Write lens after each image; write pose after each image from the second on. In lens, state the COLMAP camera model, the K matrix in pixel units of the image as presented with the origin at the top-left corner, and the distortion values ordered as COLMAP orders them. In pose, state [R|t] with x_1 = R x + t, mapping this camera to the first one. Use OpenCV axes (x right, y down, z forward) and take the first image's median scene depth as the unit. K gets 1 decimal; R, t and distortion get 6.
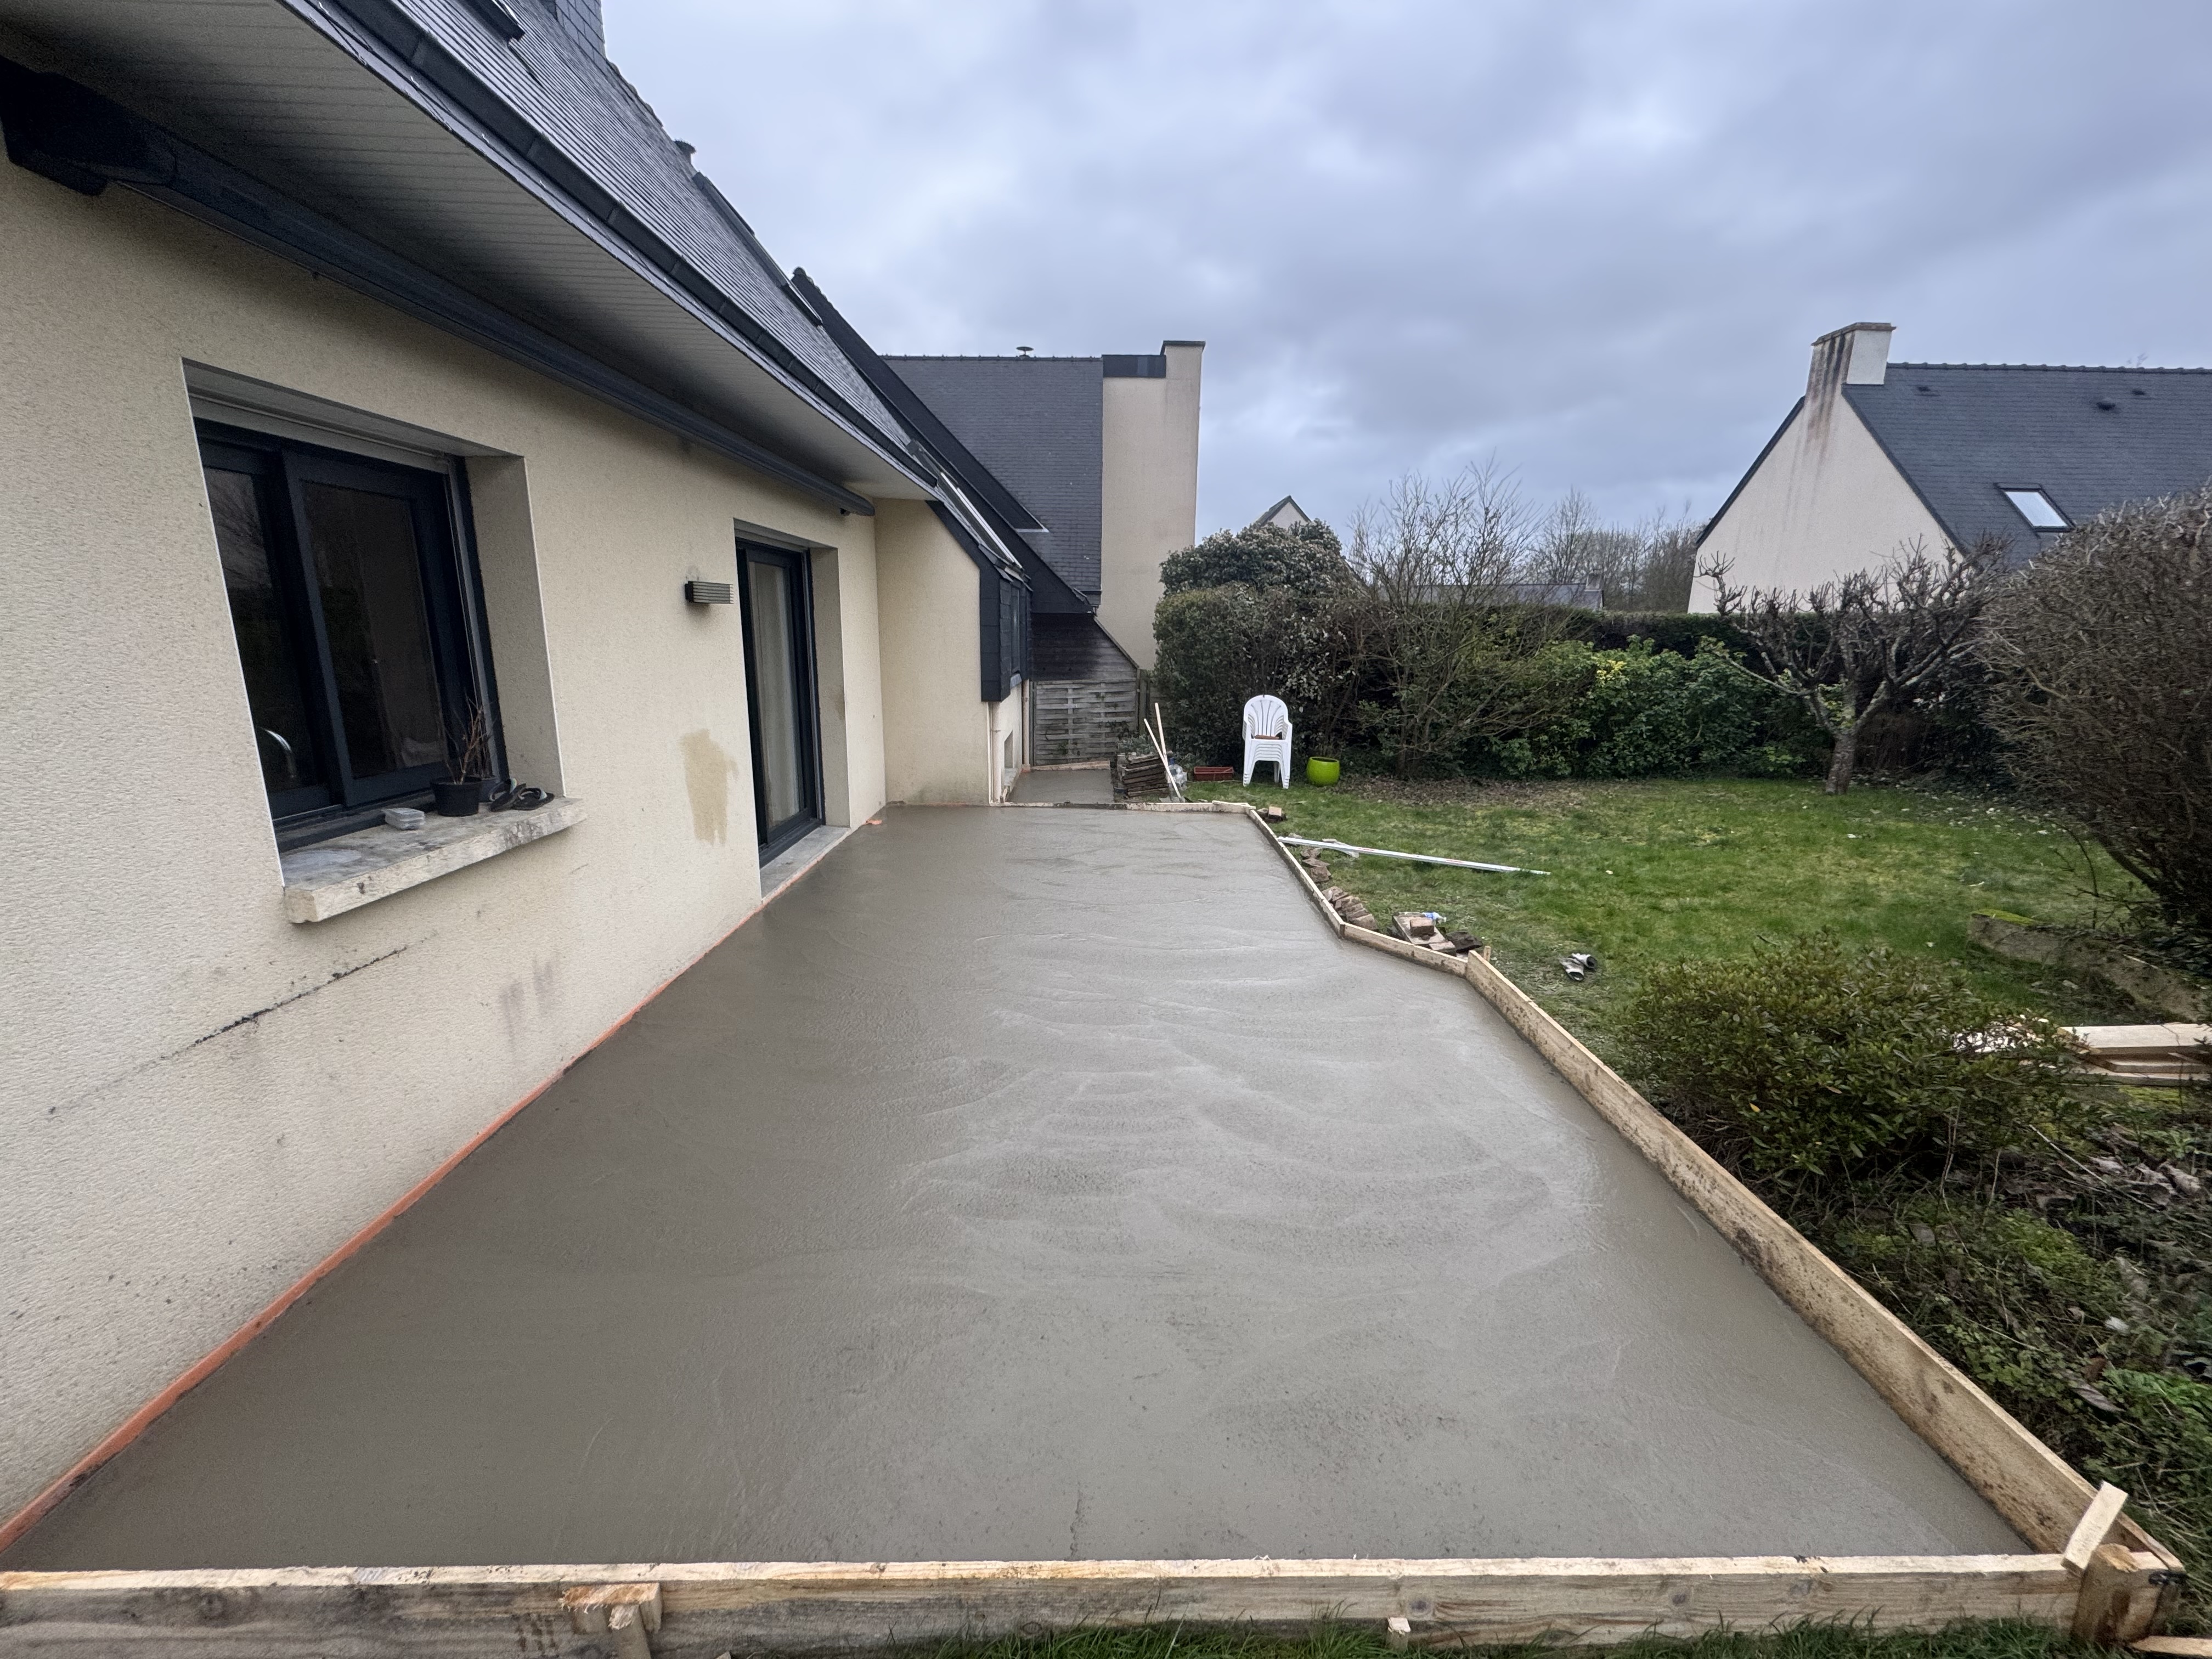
lens RADIAL K [[874.7, 0, 1097.6], [0, 874.7, 832.0], [0, 0, 1]] dist [-0.001430, -0.000029]
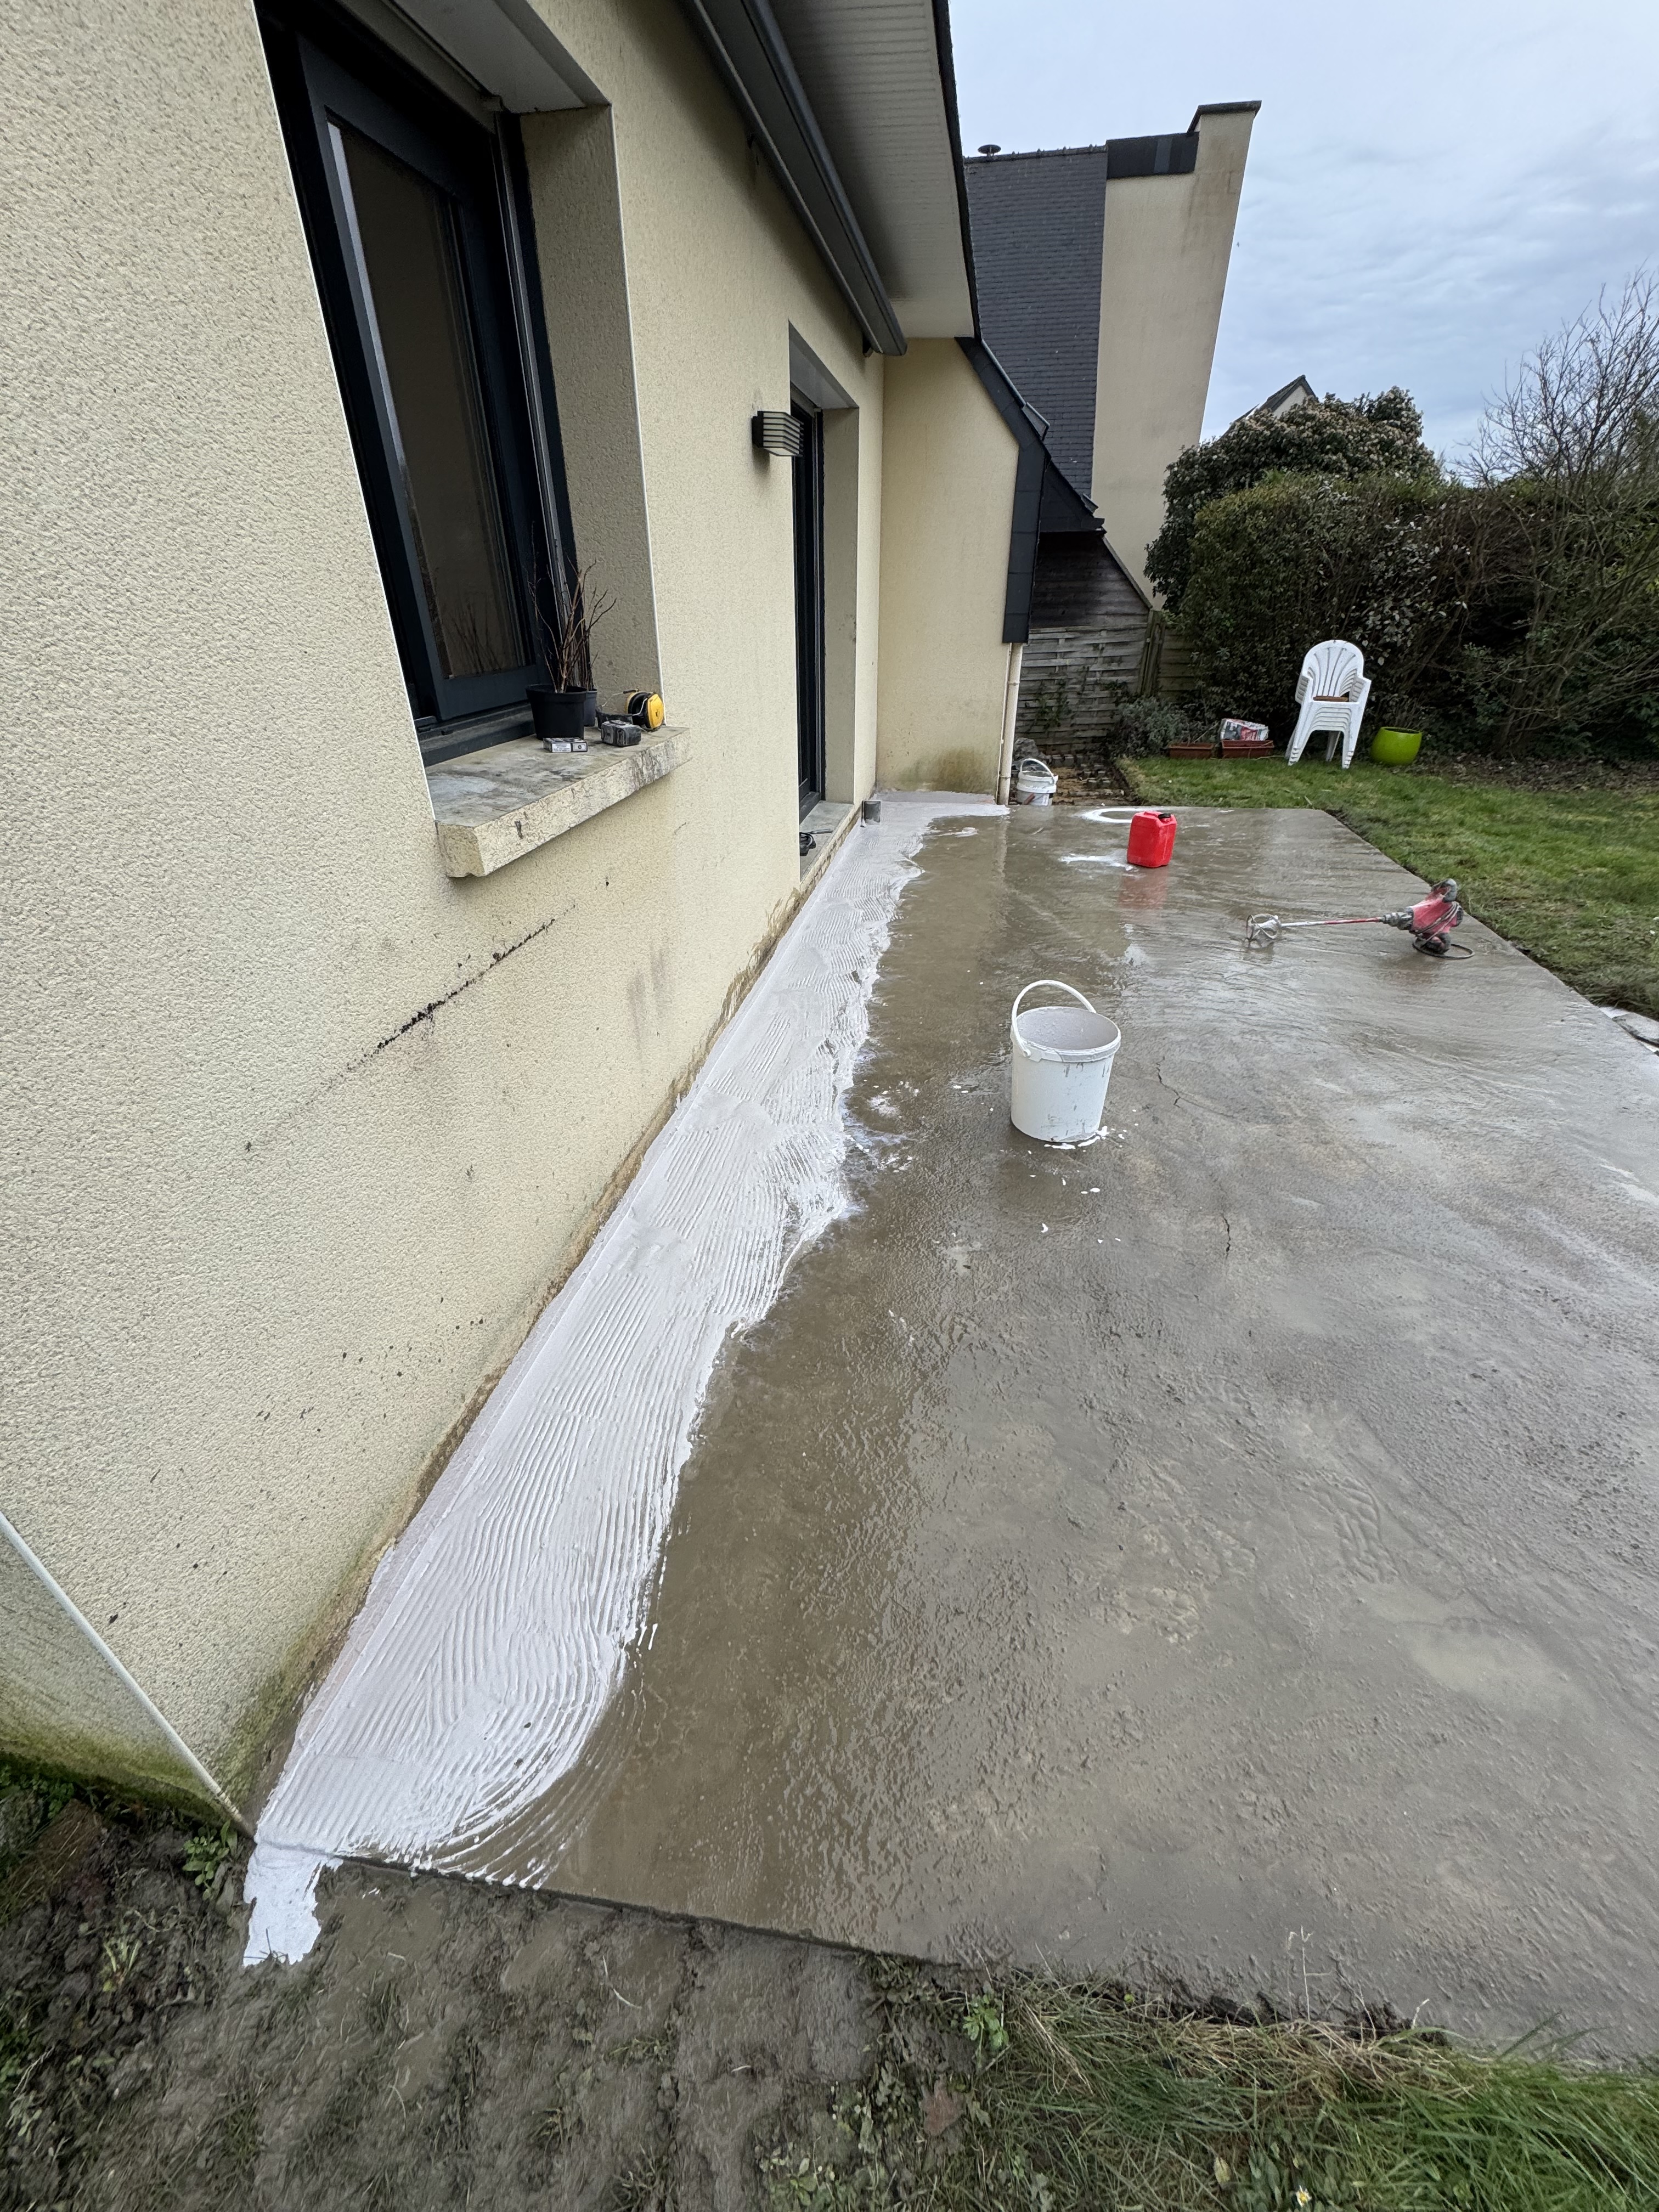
lens RADIAL K [[874.7, 0, 829.5], [0, 874.7, 1106.0], [0, 0, 1]] dist [-0.001430, -0.000029]
pose [[0.985753, 0.069185, -0.153312, -0.105306], [-0.019981, 0.953201, 0.301677, 0.012878], [0.167009, -0.294316, 0.941003, 0.072909]]
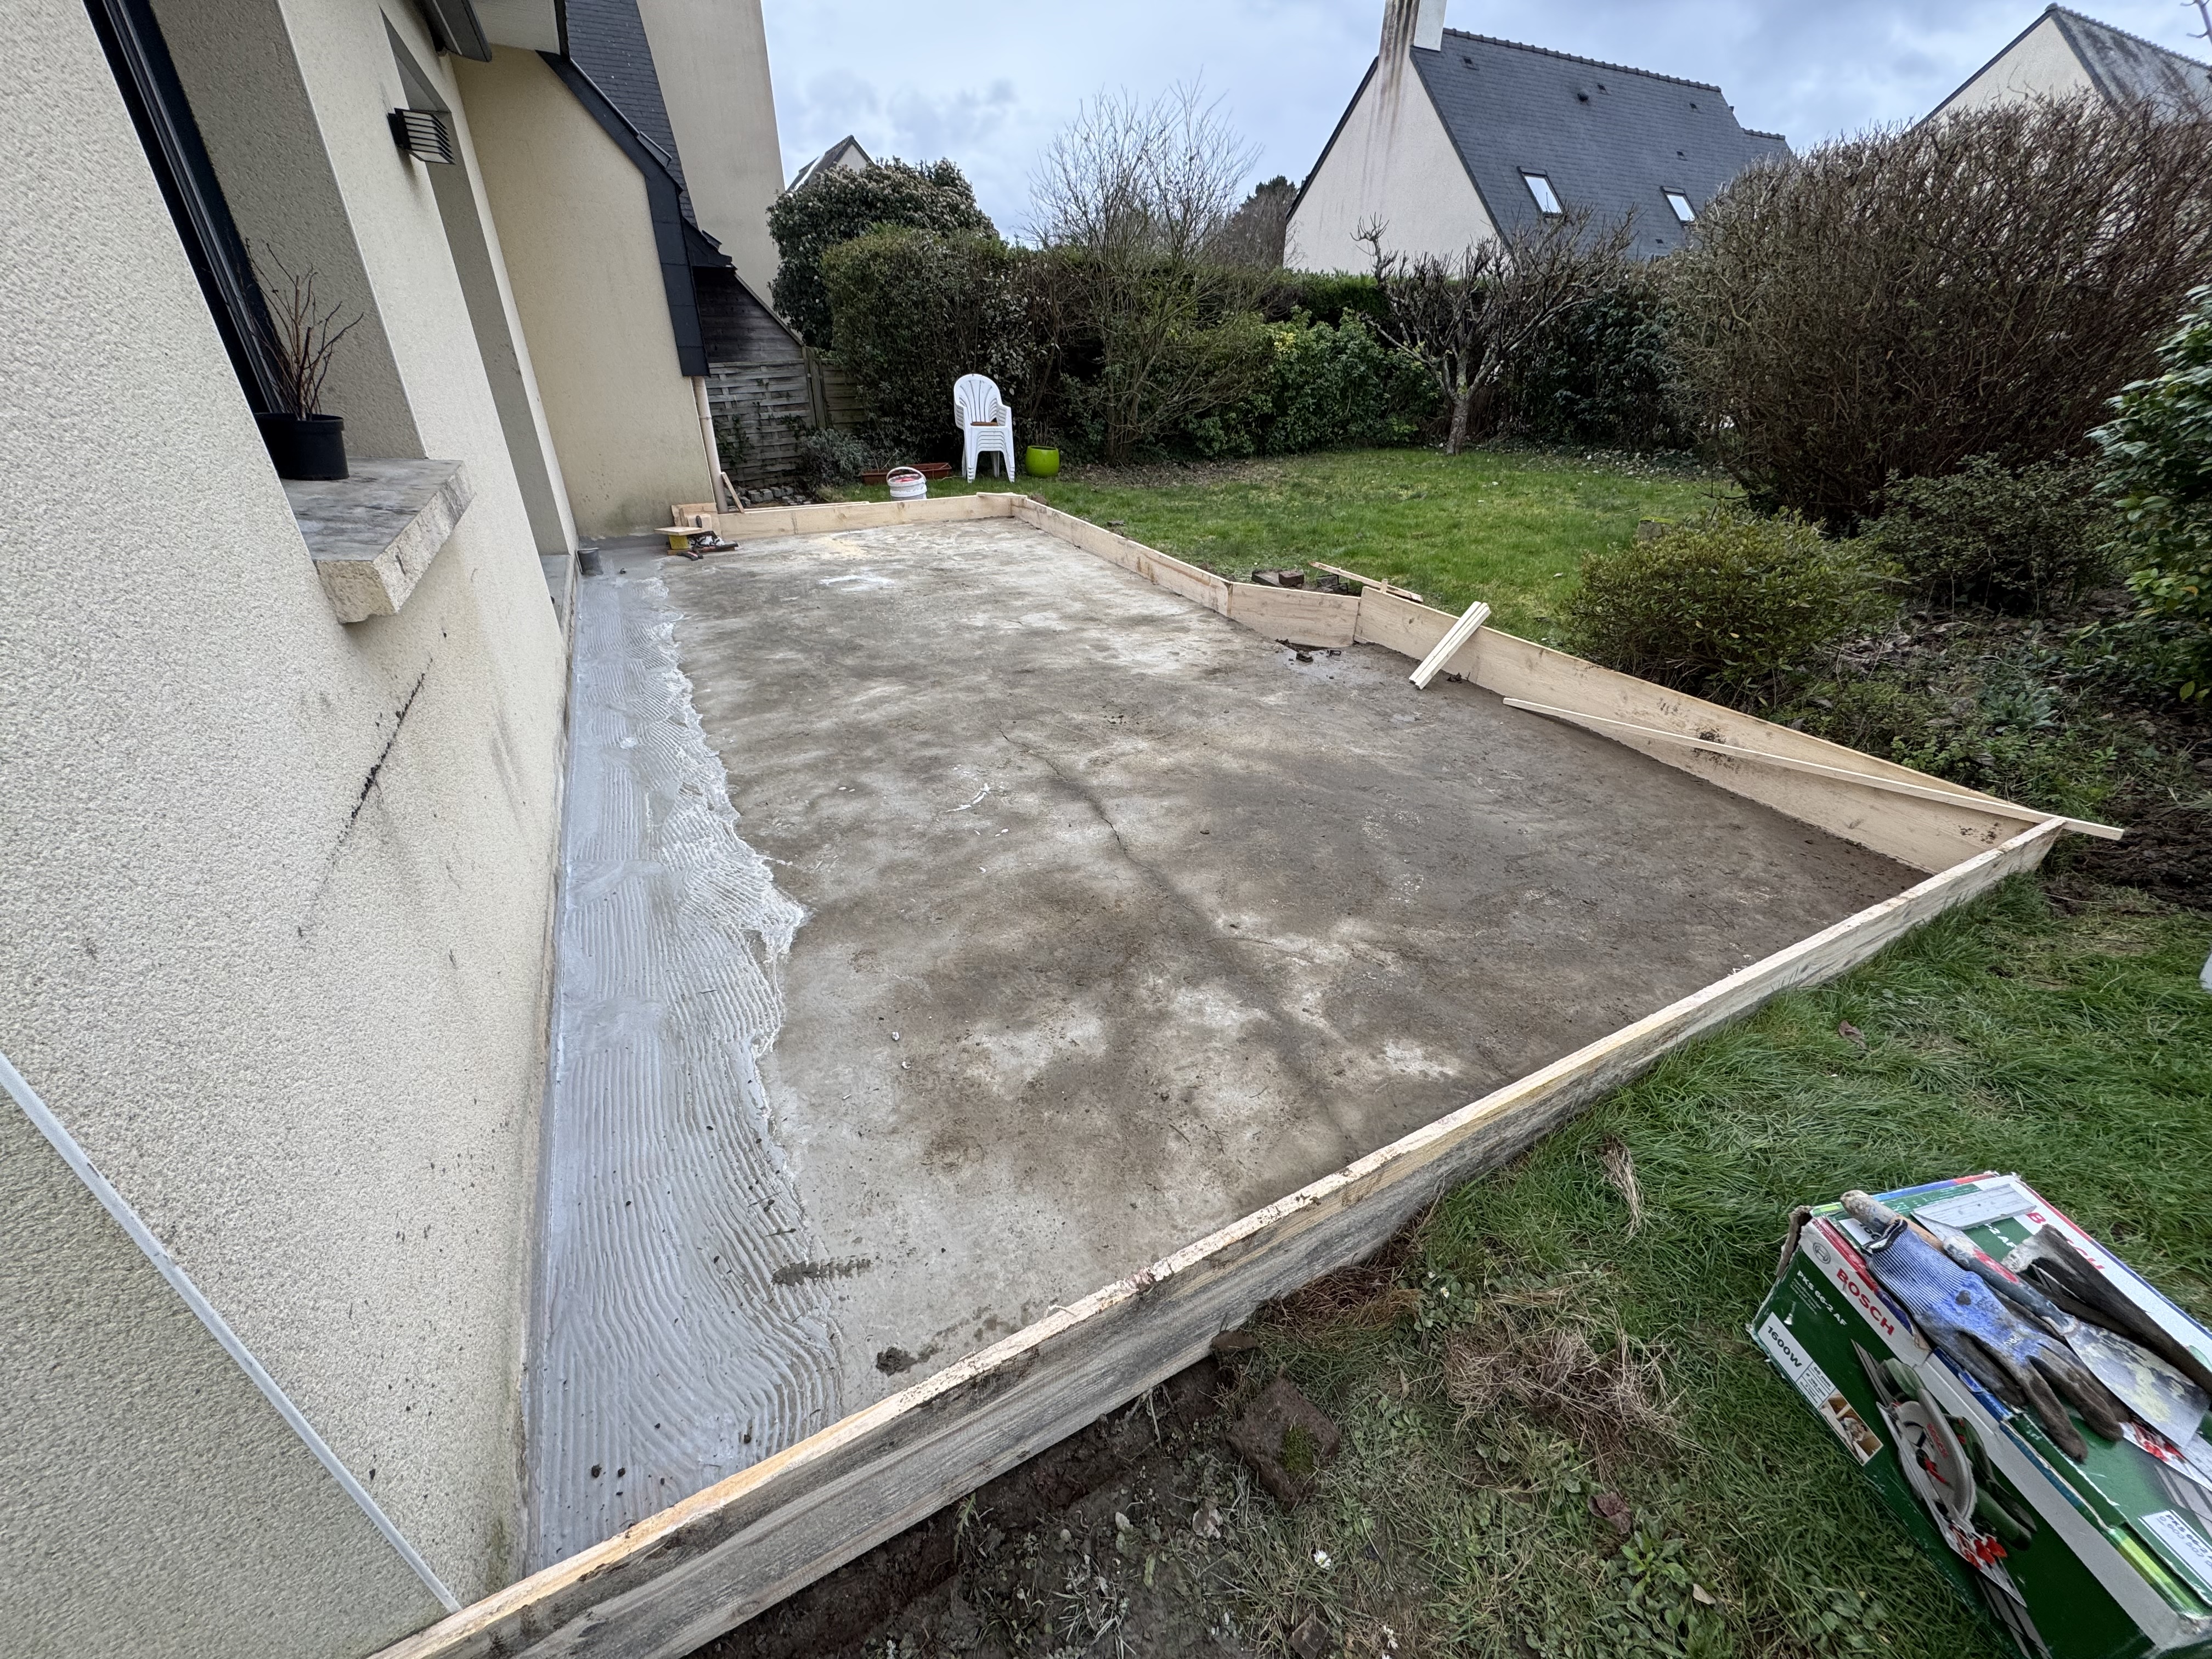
lens RADIAL K [[874.7, 0, 1097.6], [0, 874.7, 832.0], [0, 0, 1]] dist [-0.001430, -0.000029]
pose [[0.894873, -0.219959, 0.388355, -0.149363], [0.096805, 0.945068, 0.312210, 0.021059], [-0.435695, -0.241794, 0.867009, 0.048657]]
